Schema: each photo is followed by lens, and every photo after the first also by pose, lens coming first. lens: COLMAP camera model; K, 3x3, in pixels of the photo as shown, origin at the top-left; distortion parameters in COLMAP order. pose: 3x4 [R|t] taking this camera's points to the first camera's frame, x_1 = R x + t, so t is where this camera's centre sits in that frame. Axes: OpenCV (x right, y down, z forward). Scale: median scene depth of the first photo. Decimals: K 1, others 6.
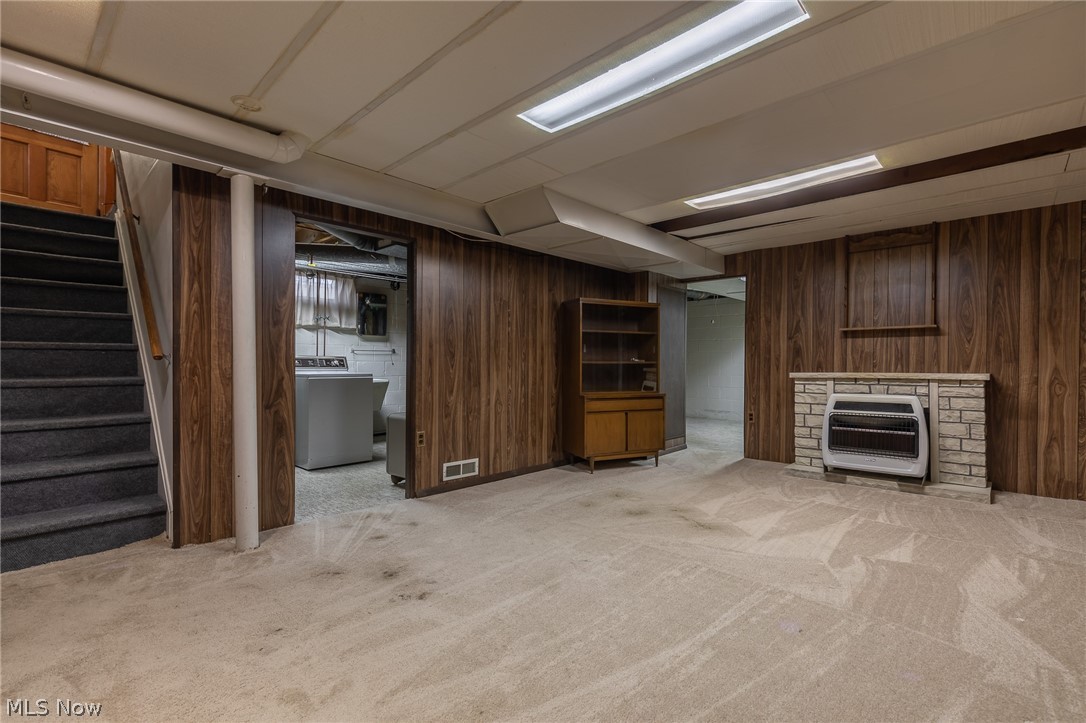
lens RADIAL K [[489.5, 0, 539.8], [0, 489.5, 363.7], [0, 0, 1]] dist [0.004238, -0.001307]
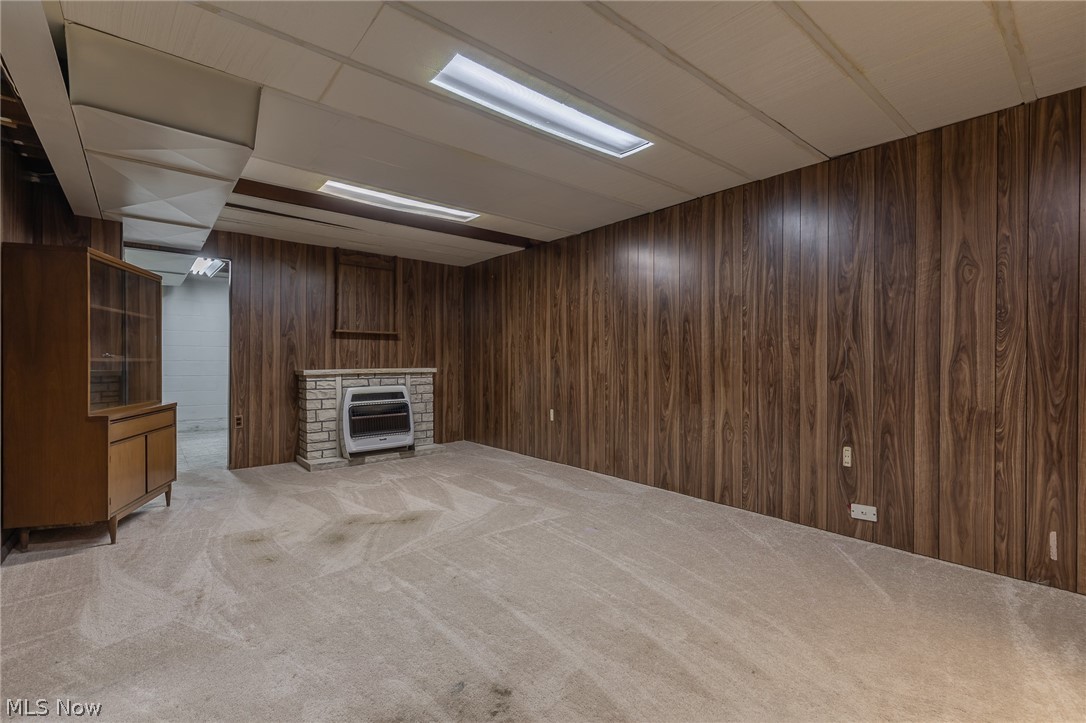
lens RADIAL K [[489.5, 0, 542.4], [0, 489.5, 364.5], [0, 0, 1]] dist [0.004238, -0.001307]
pose [[0.109806, -0.007946, 0.993921, -0.473485], [-0.001274, 0.999966, 0.008135, -0.002344], [-0.993952, -0.002160, 0.109792, 0.439182]]
